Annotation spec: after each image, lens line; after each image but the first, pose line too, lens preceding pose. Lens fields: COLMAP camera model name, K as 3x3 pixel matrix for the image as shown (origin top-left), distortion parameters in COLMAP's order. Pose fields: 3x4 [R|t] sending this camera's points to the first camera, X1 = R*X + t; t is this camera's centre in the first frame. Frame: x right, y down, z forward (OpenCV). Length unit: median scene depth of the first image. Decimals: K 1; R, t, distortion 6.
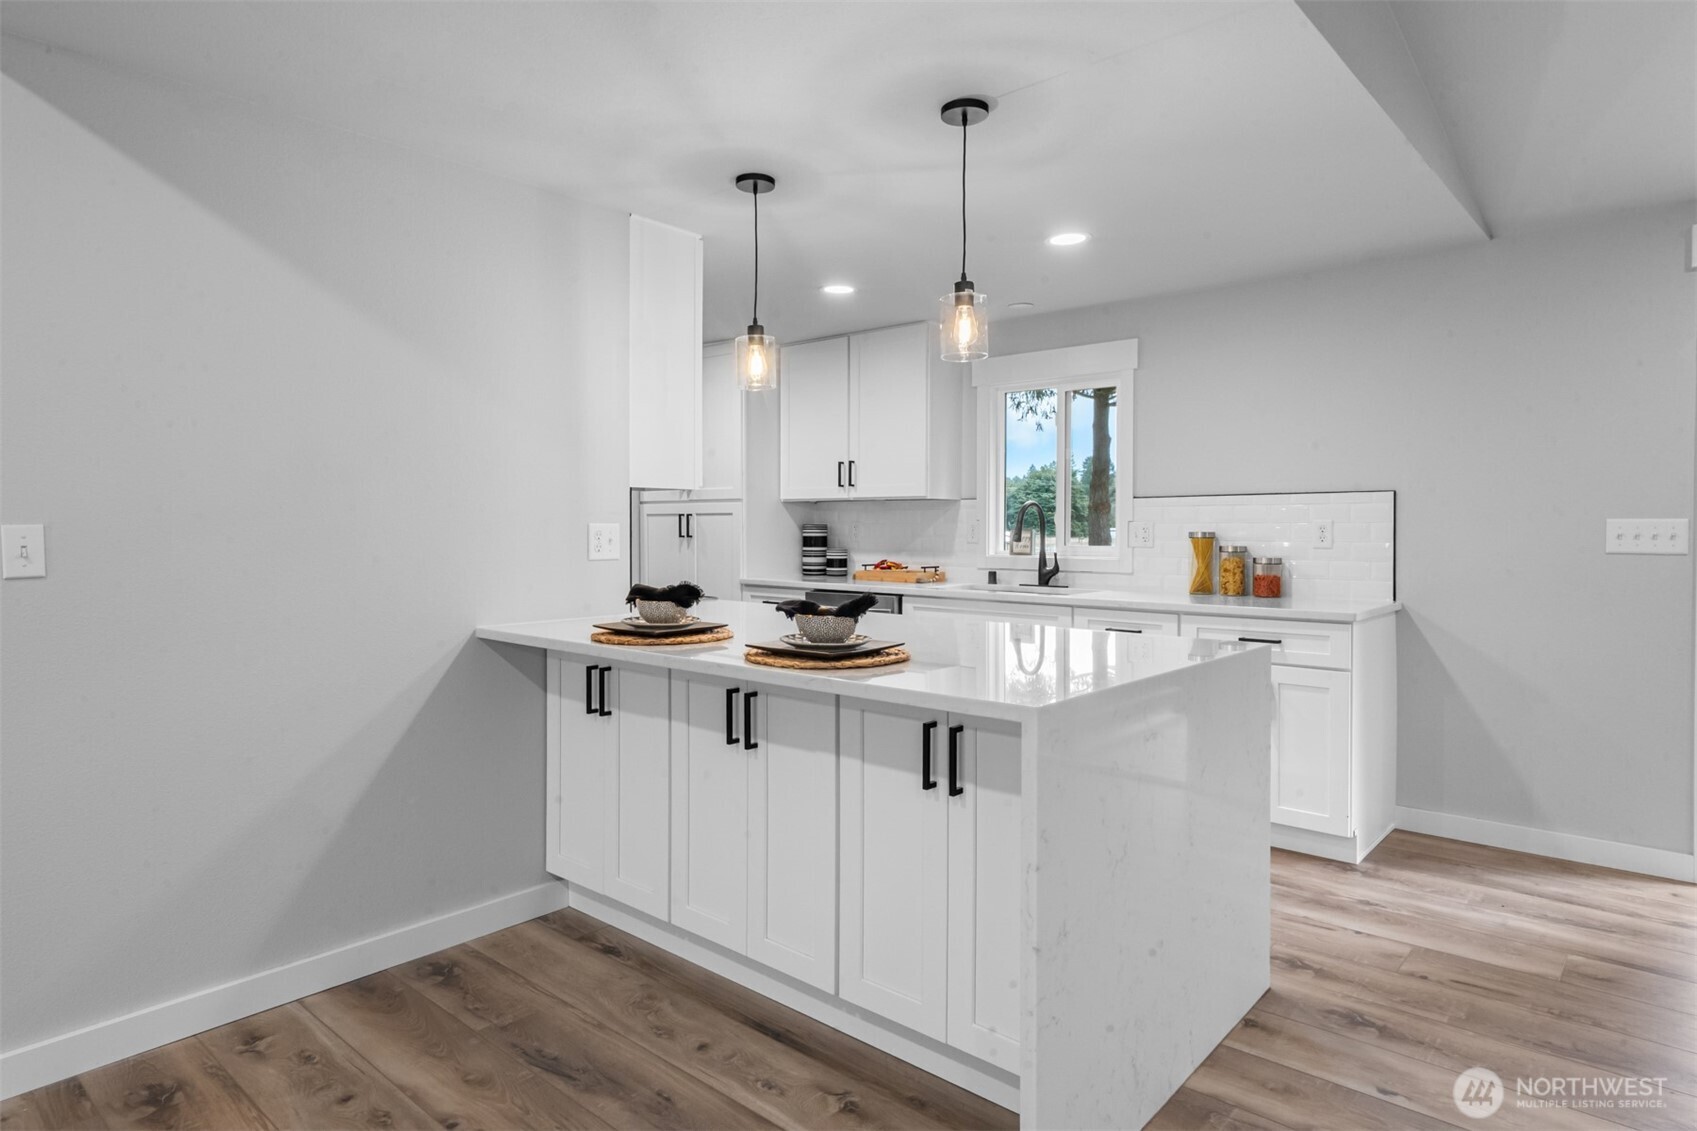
lens RADIAL K [[964.0, 0, 815.2], [0, 964.0, 535.7], [0, 0, 1]] dist [0.011313, -0.000135]
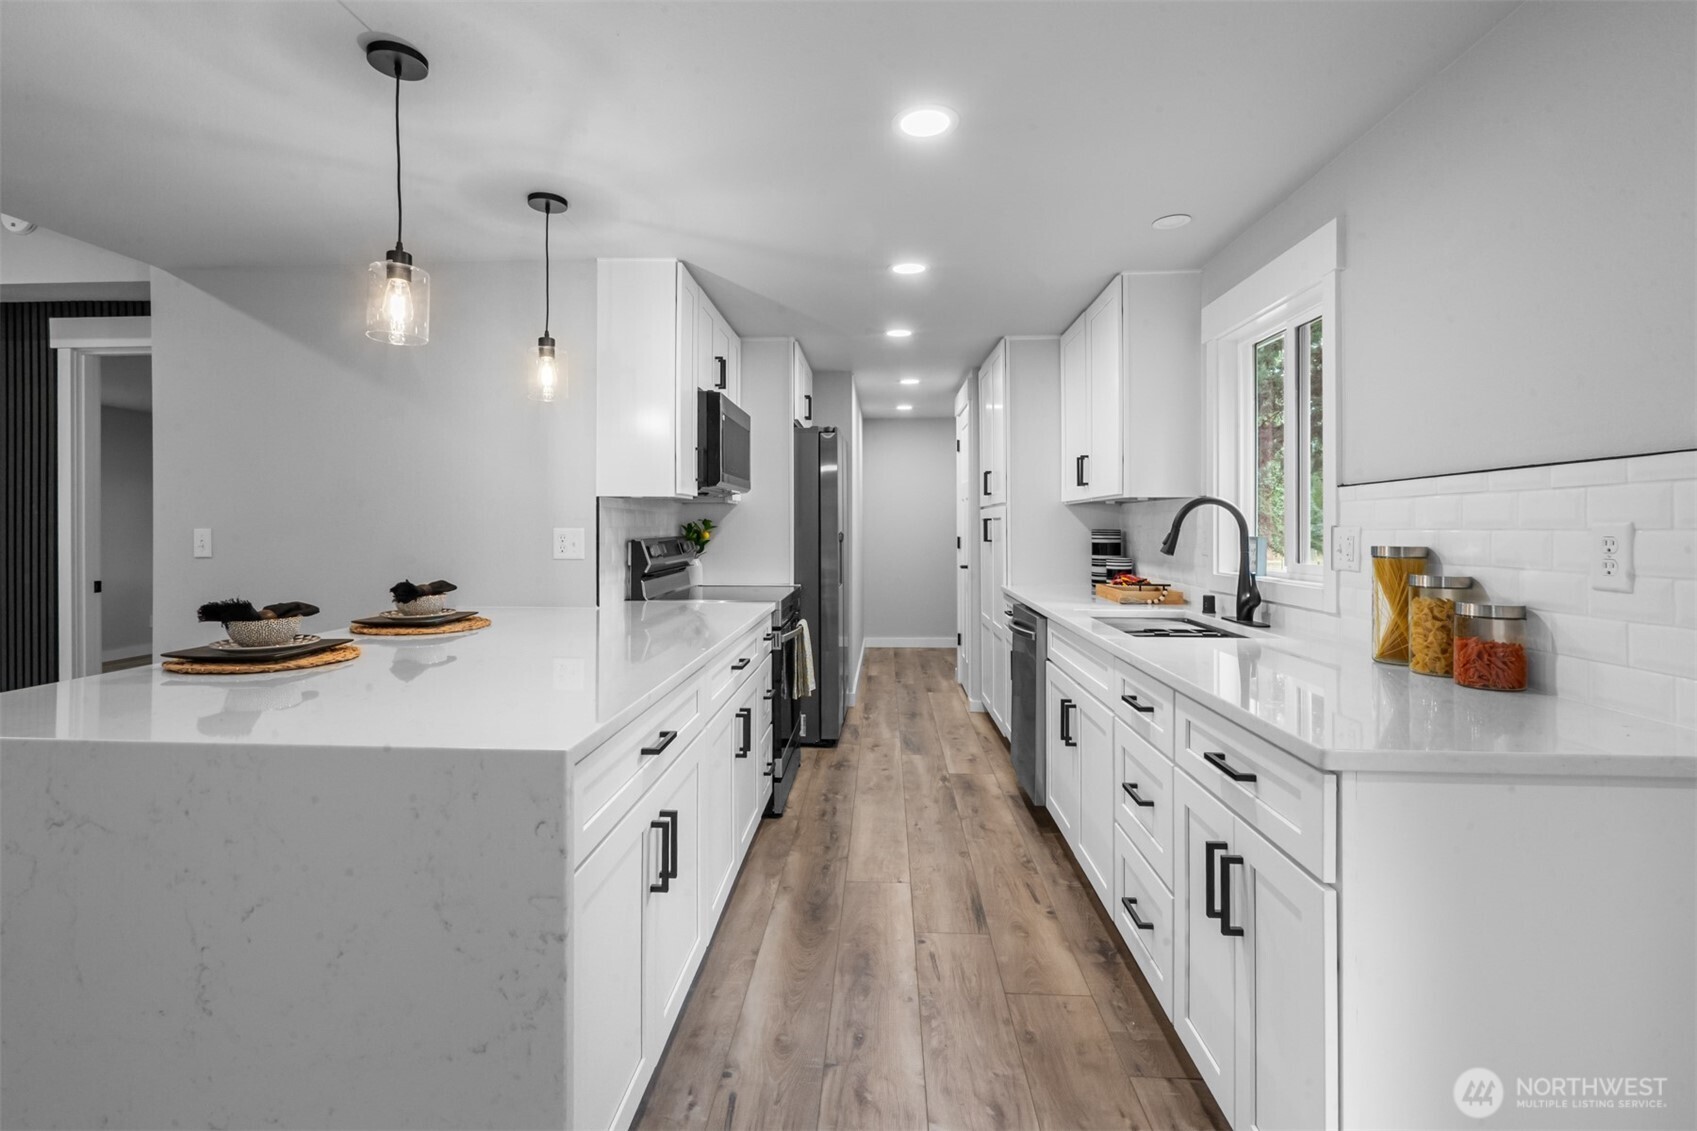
lens RADIAL K [[777.5, 0, 841.4], [0, 777.5, 516.2], [0, 0, 1]] dist [-0.002663, 0.003948]
pose [[0.632174, -0.009813, -0.774764, 0.551071], [-0.010916, 0.999708, -0.021569, -0.008082], [0.774750, 0.022093, 0.631882, 0.504828]]
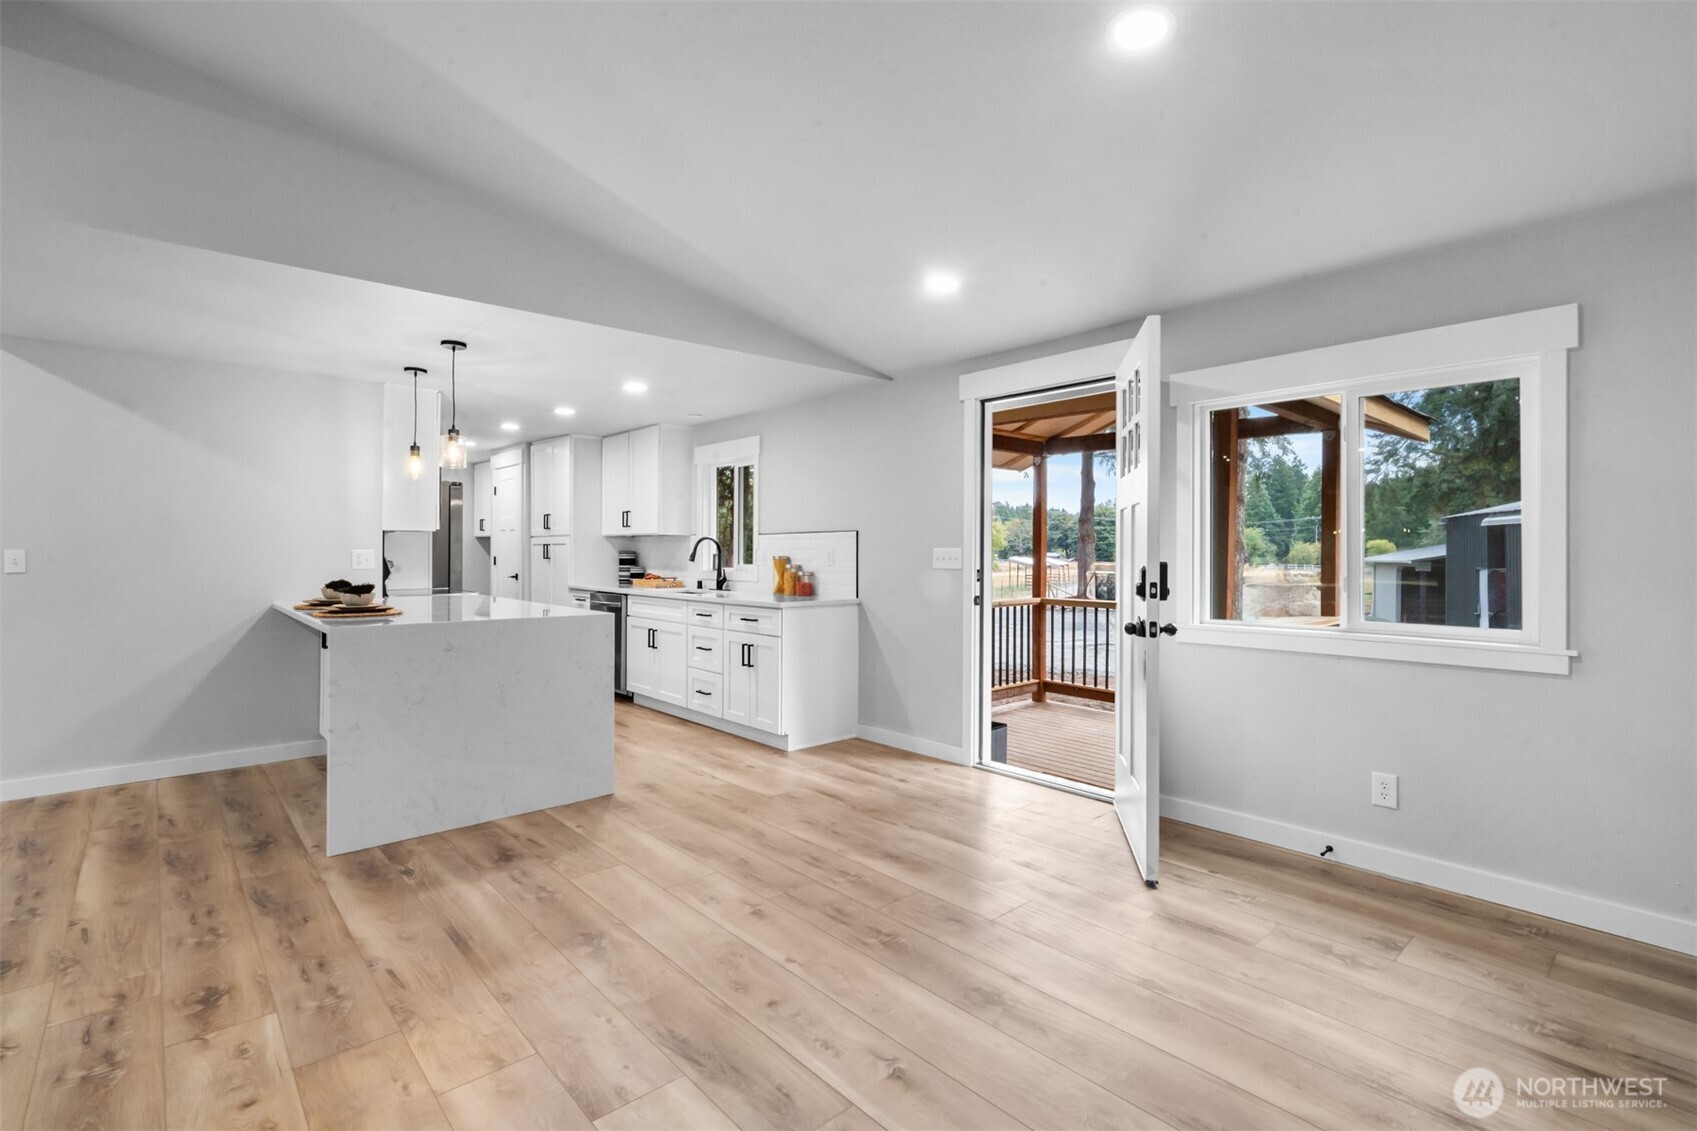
lens RADIAL K [[777.5, 0, 819.6], [0, 777.5, 547.1], [0, 0, 1]] dist [-0.002663, 0.003948]
pose [[0.992551, 0.001953, -0.121813, 0.638905], [-0.004015, 0.999853, -0.016685, 0.002800], [0.121763, 0.017050, 0.992413, -0.288551]]
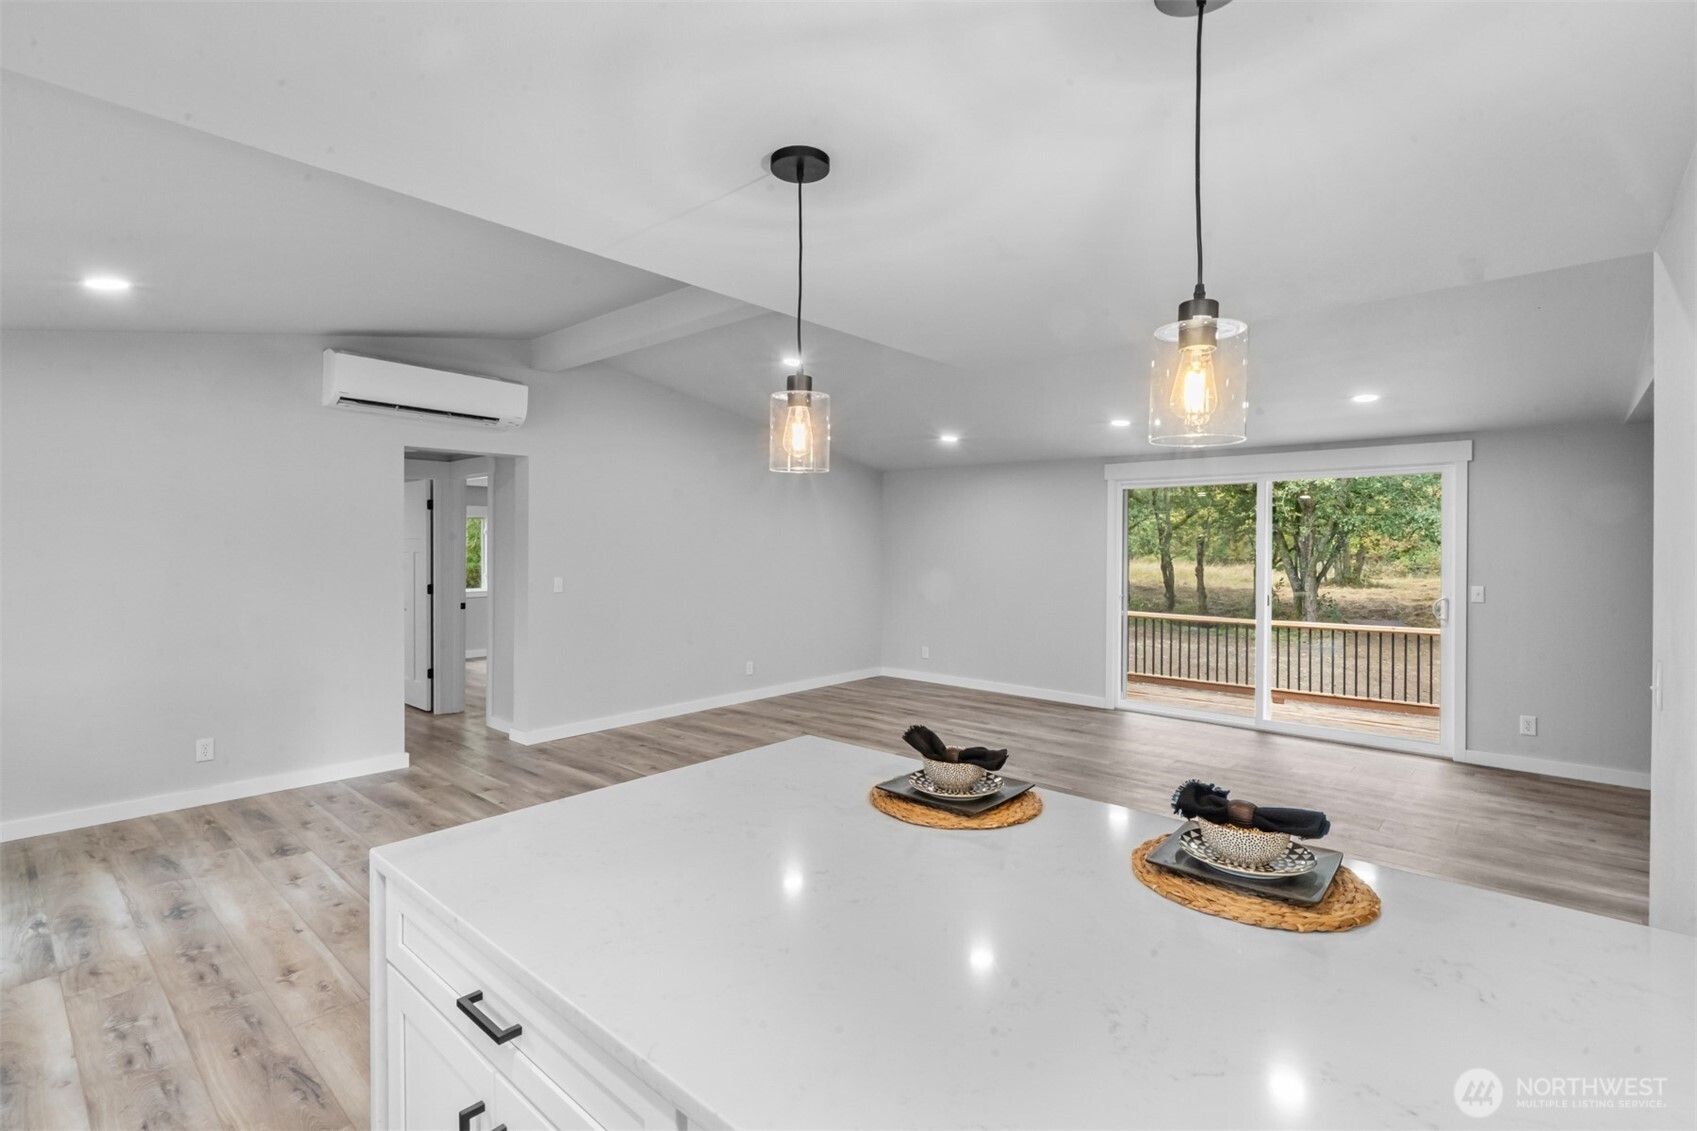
lens RADIAL K [[777.5, 0, 811.0], [0, 777.5, 555.1], [0, 0, 1]] dist [-0.002663, 0.003948]
pose [[-0.999972, -0.001893, 0.007277, 0.079038], [-0.001712, 0.999691, 0.024779, -0.077576], [-0.007322, 0.024766, -0.999666, 0.954257]]
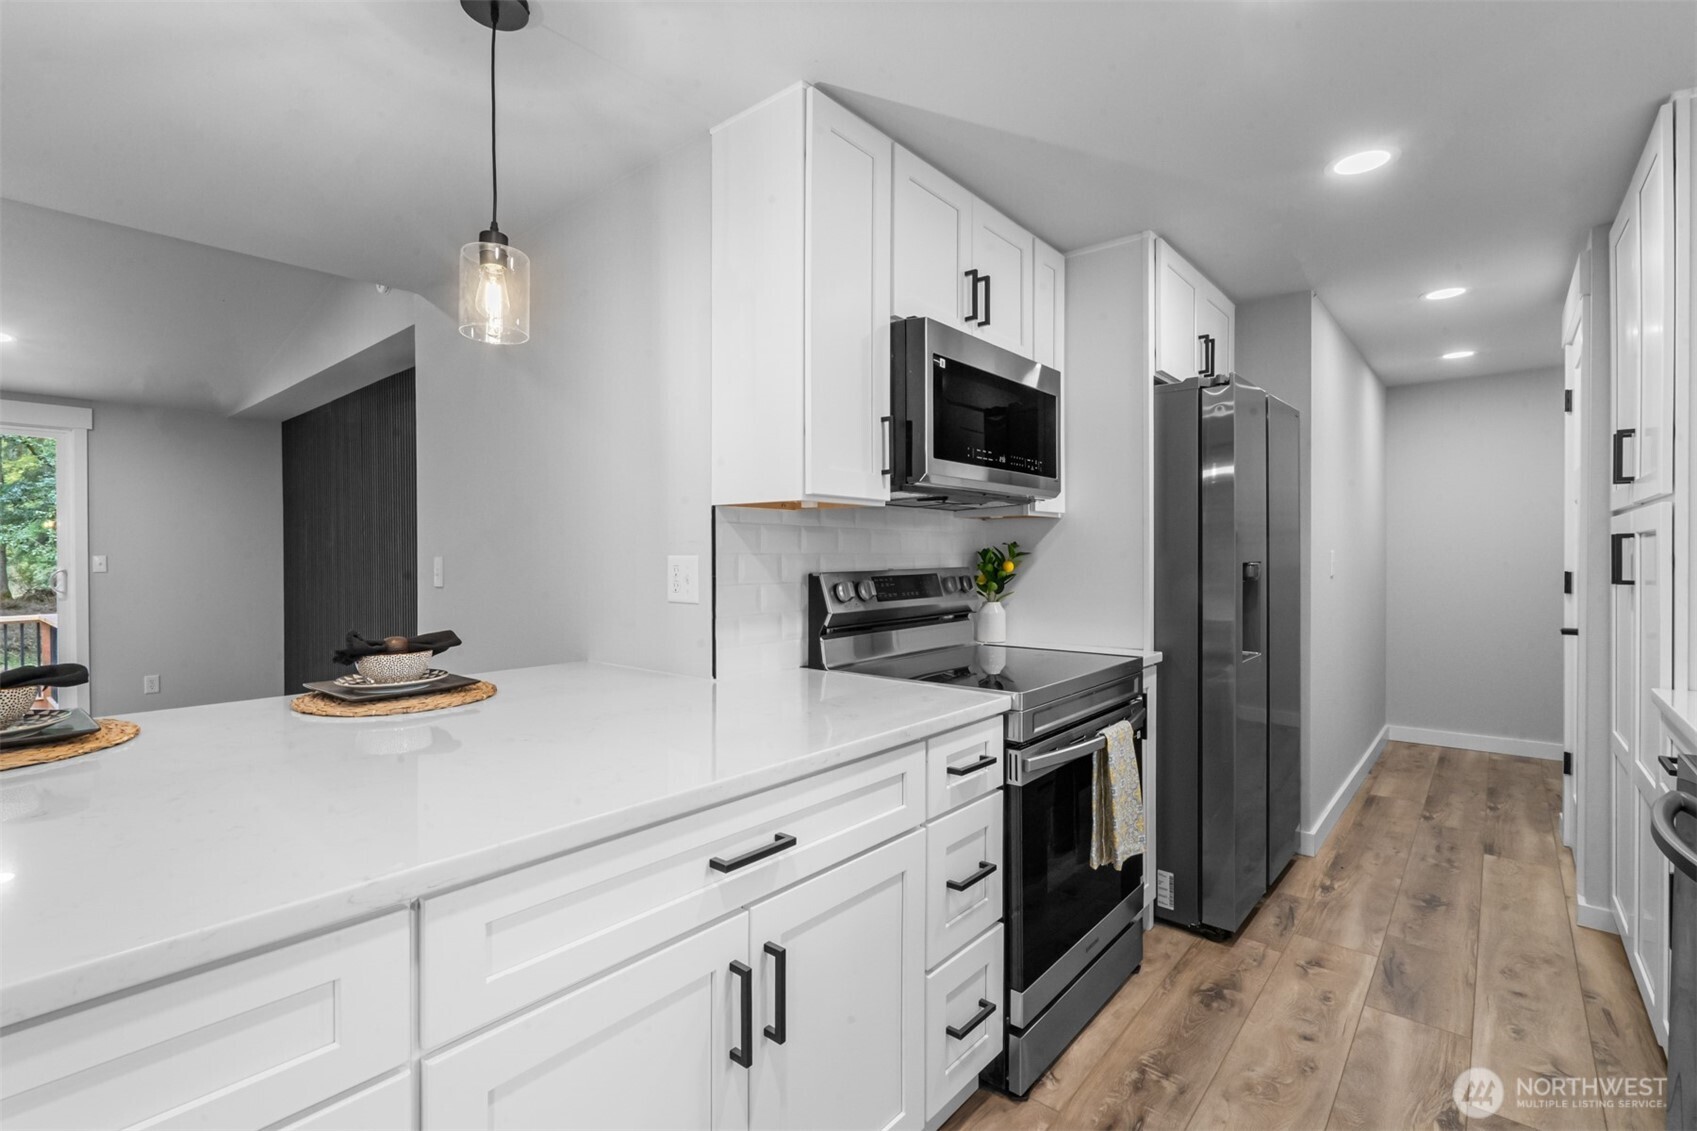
lens RADIAL K [[777.5, 0, 845.3], [0, 777.5, 560.2], [0, 0, 1]] dist [-0.002663, 0.003948]
pose [[0.037156, 0.006097, -0.999291, 0.311042], [-0.010664, 0.999927, 0.005704, -0.010809], [0.999253, 0.010445, 0.037218, 0.845929]]
